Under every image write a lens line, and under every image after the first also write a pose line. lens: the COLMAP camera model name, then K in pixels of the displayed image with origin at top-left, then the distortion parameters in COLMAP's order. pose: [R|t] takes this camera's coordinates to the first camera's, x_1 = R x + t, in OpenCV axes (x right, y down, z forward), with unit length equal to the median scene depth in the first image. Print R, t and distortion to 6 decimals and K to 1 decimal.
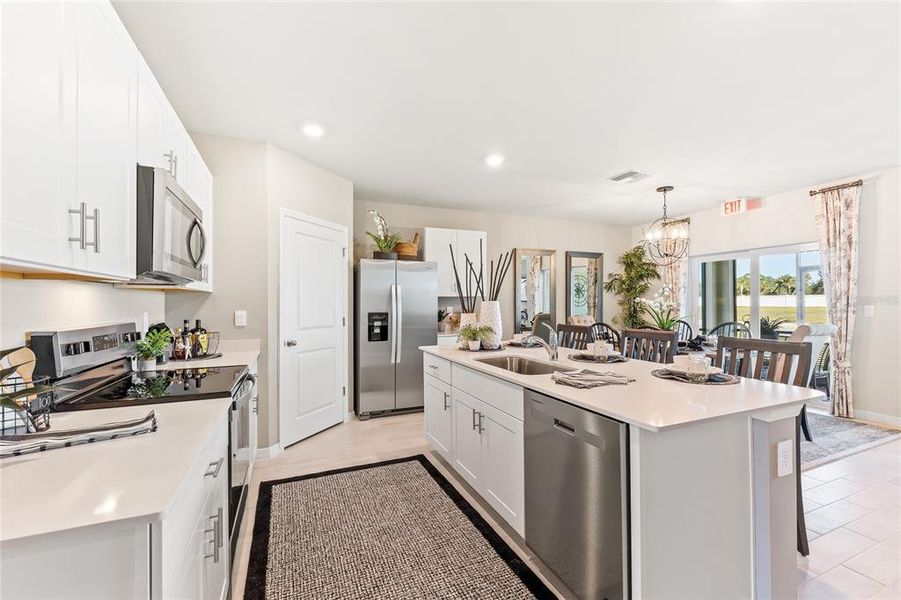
lens RADIAL K [[388.0, 0, 437.0], [0, 388.0, 299.1], [0, 0, 1]] dist [0.000259, -0.000254]
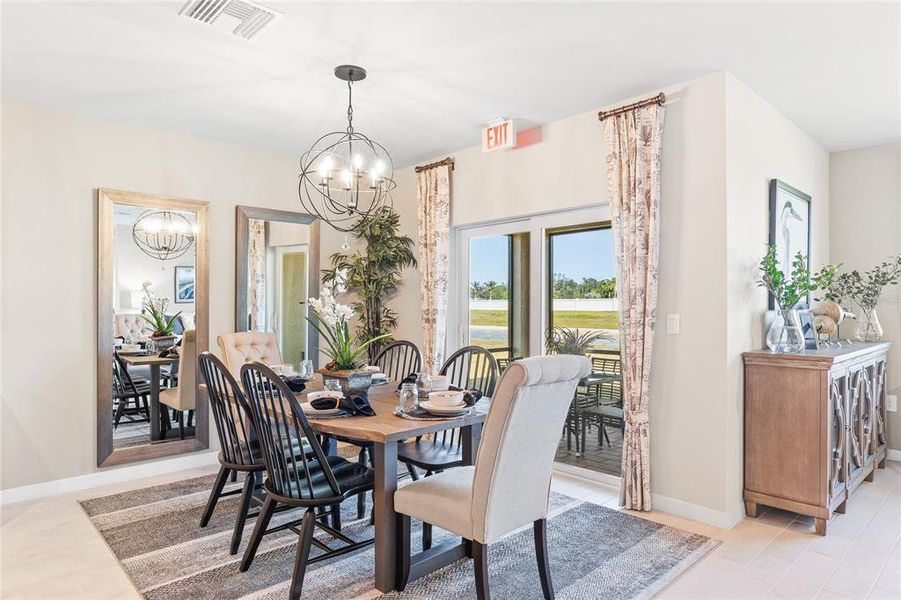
lens RADIAL K [[539.2, 0, 449.0], [0, 539.2, 303.3], [0, 0, 1]] dist [-0.013602, 0.000688]
pose [[0.938906, 0.004885, 0.344139, 0.510221], [-0.006843, 0.999967, 0.004476, -0.001051], [-0.344106, -0.006557, 0.938908, 0.352904]]
